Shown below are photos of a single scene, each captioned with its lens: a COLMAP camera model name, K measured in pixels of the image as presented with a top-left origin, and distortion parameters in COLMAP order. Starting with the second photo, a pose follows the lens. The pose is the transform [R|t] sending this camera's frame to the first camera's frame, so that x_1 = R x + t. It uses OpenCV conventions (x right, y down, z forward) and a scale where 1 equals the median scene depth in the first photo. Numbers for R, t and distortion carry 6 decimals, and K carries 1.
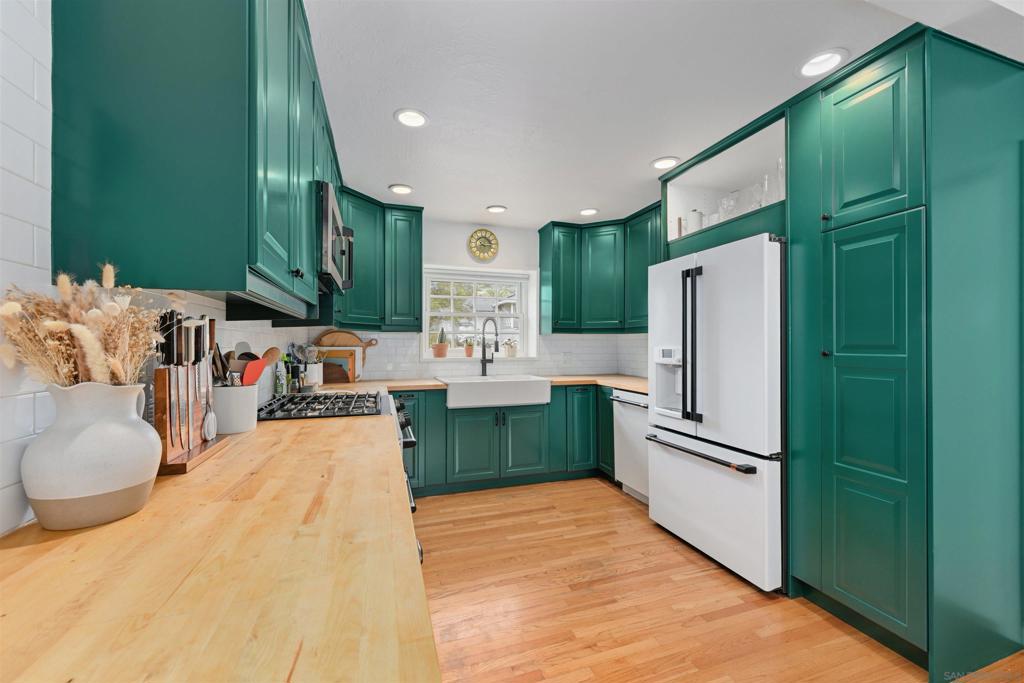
lens RADIAL K [[400.4, 0, 517.1], [0, 400.4, 348.8], [0, 0, 1]] dist [-0.004168, 0.001018]
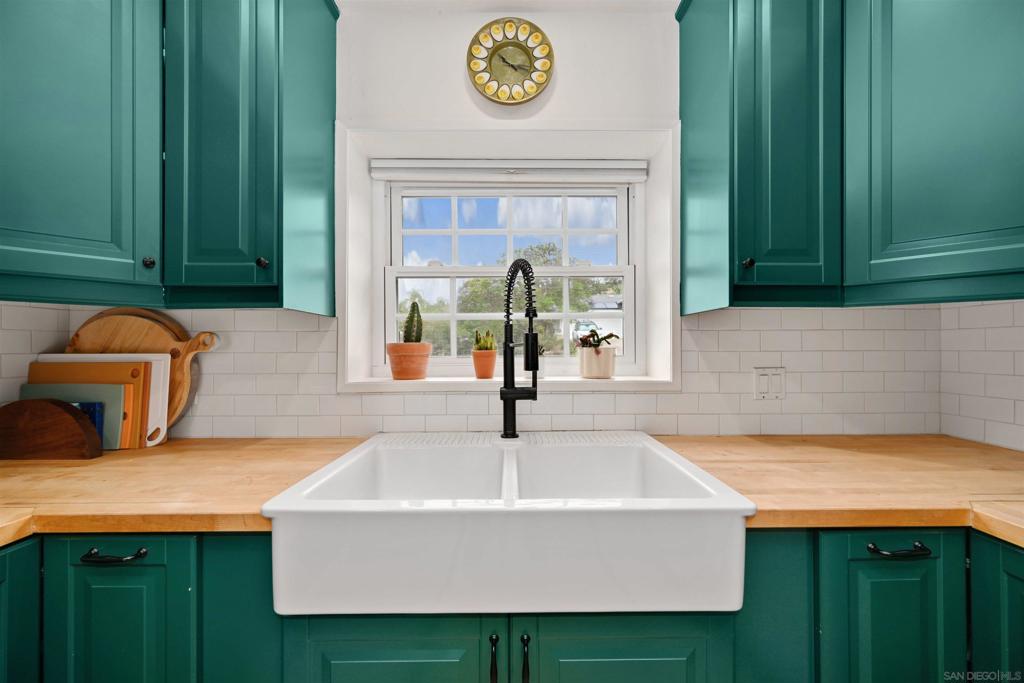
lens RADIAL K [[400.4, 0, 516.0], [0, 400.4, 346.4], [0, 0, 1]] dist [-0.004168, 0.001018]
pose [[0.948216, -0.003269, -0.317610, 0.039146], [0.001224, 0.999977, -0.006637, -0.009448], [0.317624, 0.005905, 0.948198, 0.820147]]
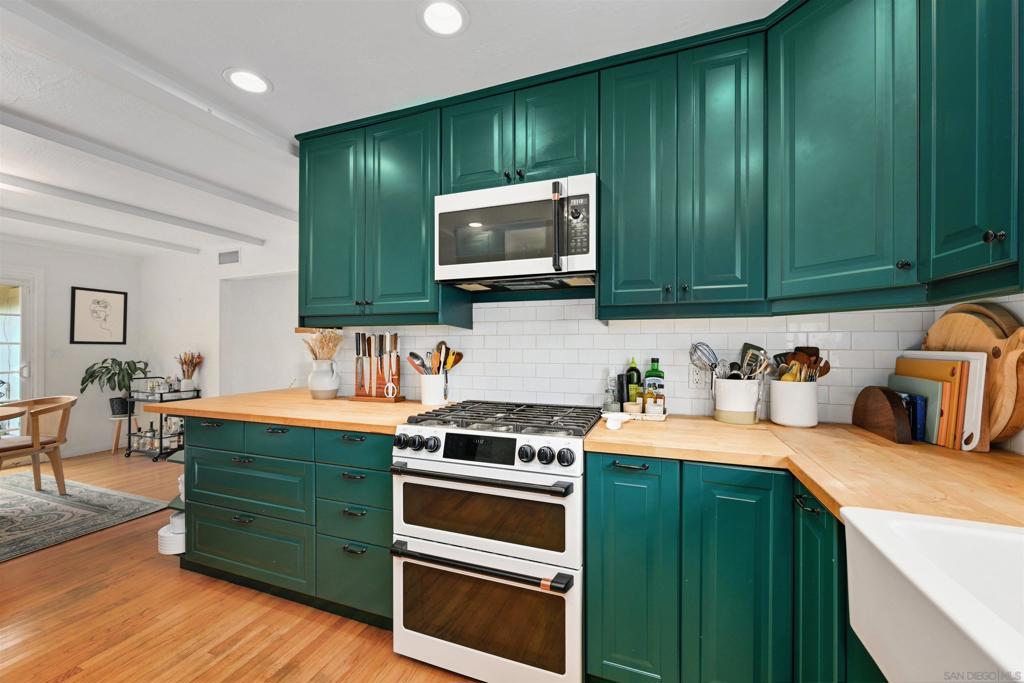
lens RADIAL K [[400.4, 0, 515.0], [0, 400.4, 343.6], [0, 0, 1]] dist [-0.004168, 0.001018]
pose [[-0.632916, -0.003489, -0.774213, 0.124161], [-0.004346, 0.999990, -0.000953, -0.011116], [0.774208, 0.002761, -0.632925, 0.991965]]
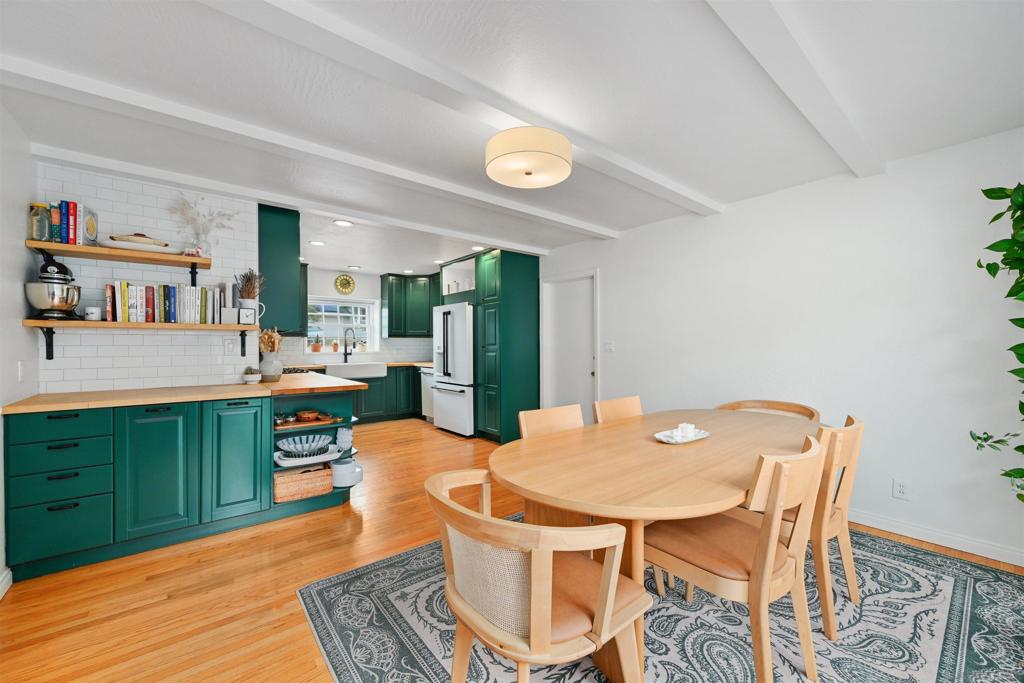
lens RADIAL K [[400.4, 0, 514.5], [0, 400.4, 343.7], [0, 0, 1]] dist [-0.004168, 0.001018]
pose [[0.935838, -0.002420, 0.352421, -0.014308], [0.006476, 0.999926, -0.010331, 0.011527], [-0.352370, 0.011950, 0.935785, -0.977063]]
